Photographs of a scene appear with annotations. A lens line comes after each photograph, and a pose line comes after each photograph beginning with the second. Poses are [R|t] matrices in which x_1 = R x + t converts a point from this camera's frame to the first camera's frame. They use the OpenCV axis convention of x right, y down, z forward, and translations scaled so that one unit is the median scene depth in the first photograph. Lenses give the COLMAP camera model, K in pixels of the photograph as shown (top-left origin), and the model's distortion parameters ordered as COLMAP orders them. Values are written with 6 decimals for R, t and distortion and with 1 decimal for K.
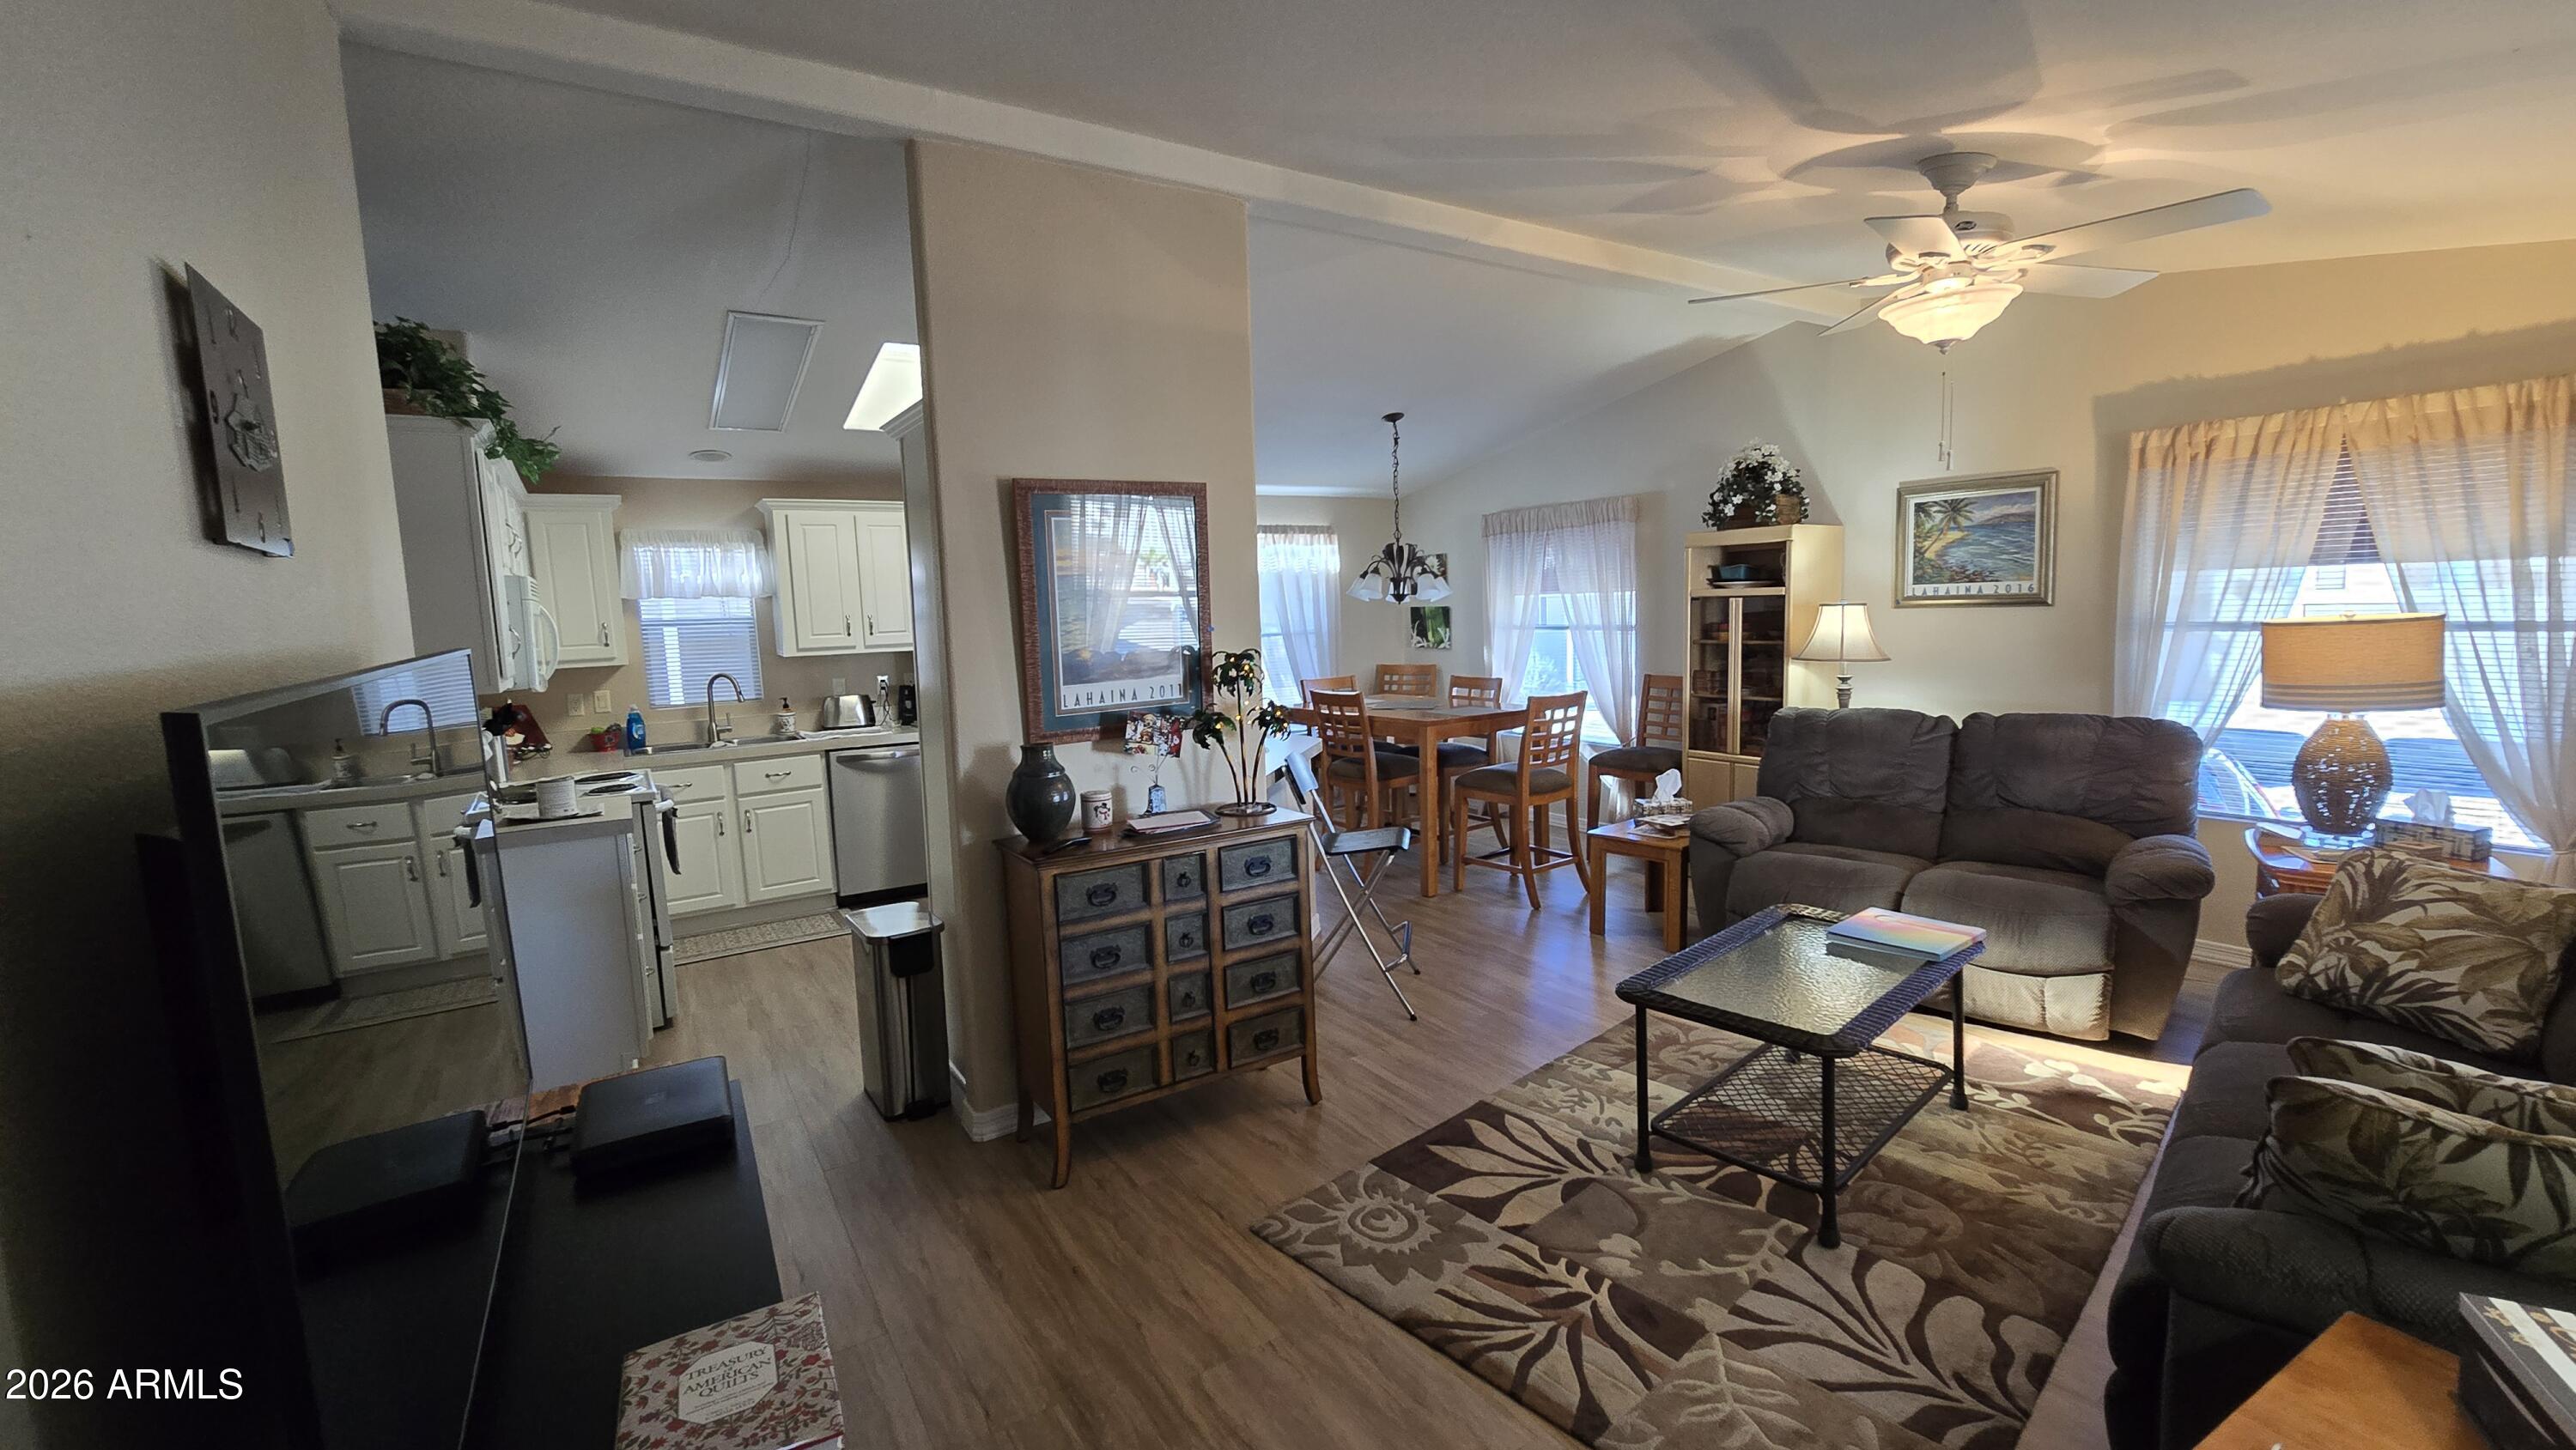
lens RADIAL K [[1080.8, 0, 1295.1], [0, 1080.8, 727.2], [0, 0, 1]] dist [-0.003331, -0.000232]
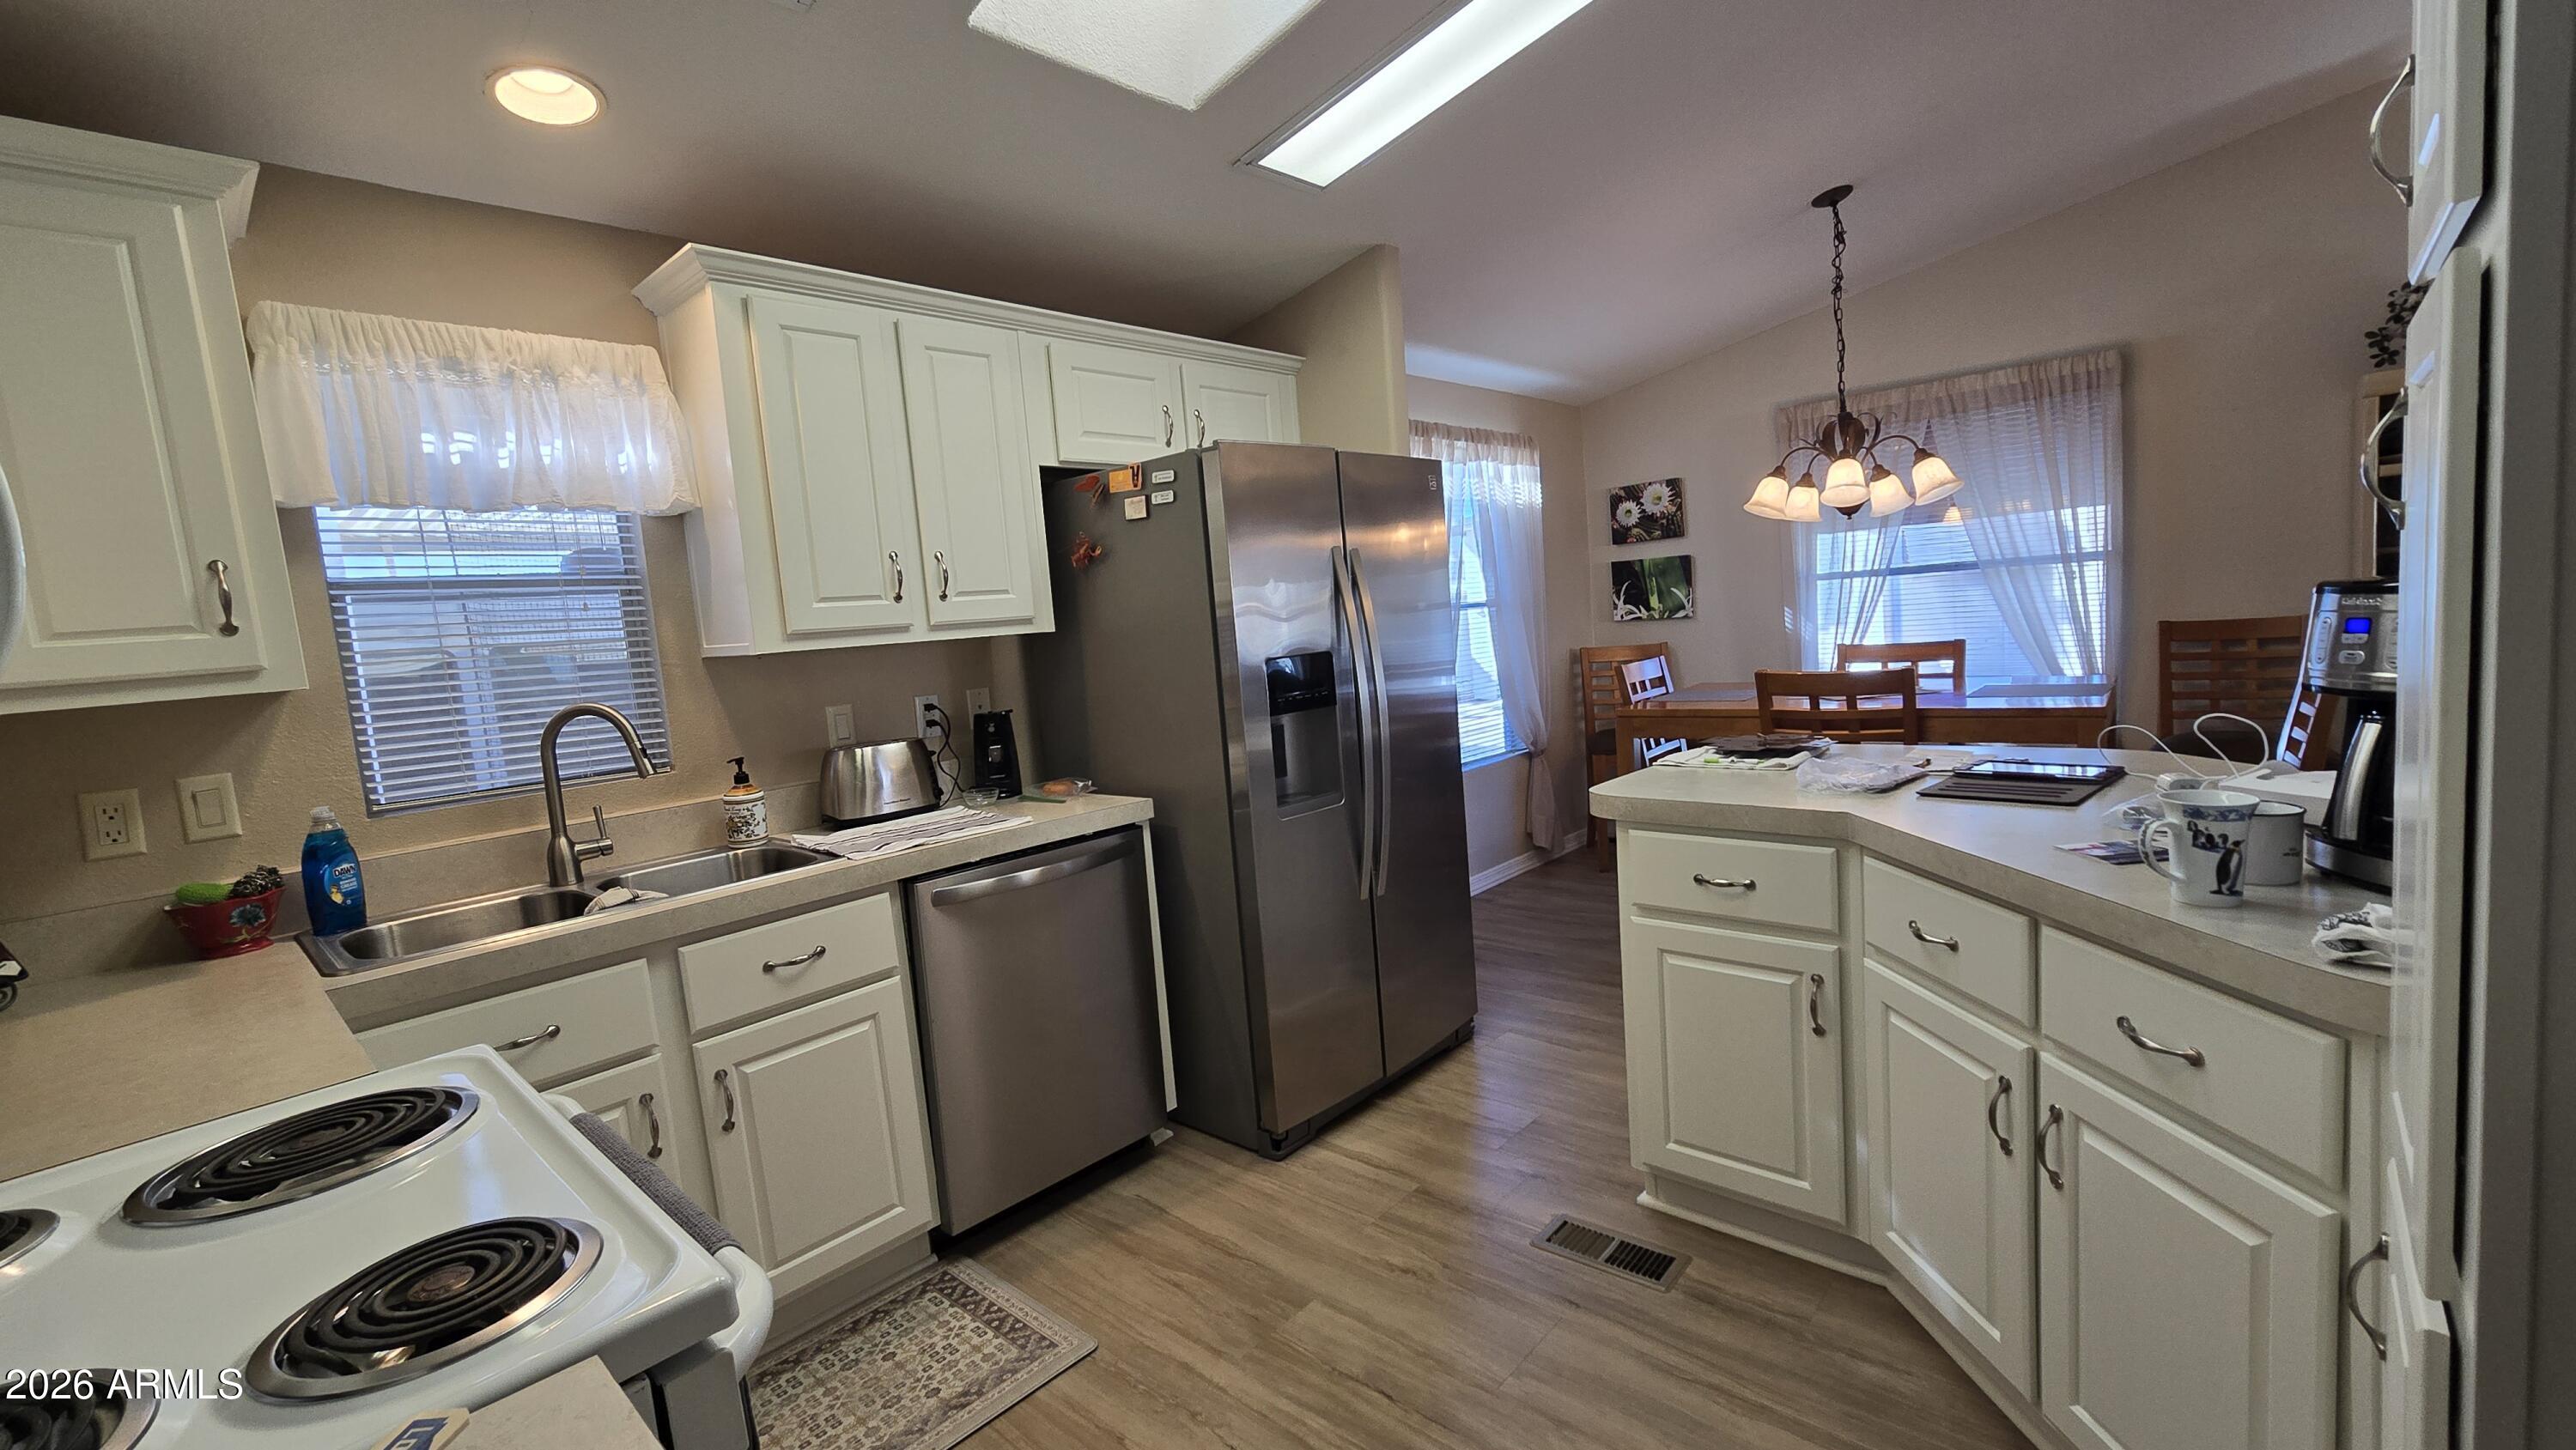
lens RADIAL K [[1080.8, 0, 1283.7], [0, 1080.8, 725.8], [0, 0, 1]] dist [-0.003331, -0.000232]
pose [[0.961116, -0.069813, 0.267173, -0.380864], [0.077874, 0.996769, -0.019682, -0.015318], [-0.264935, 0.039723, 0.963448, 0.548012]]
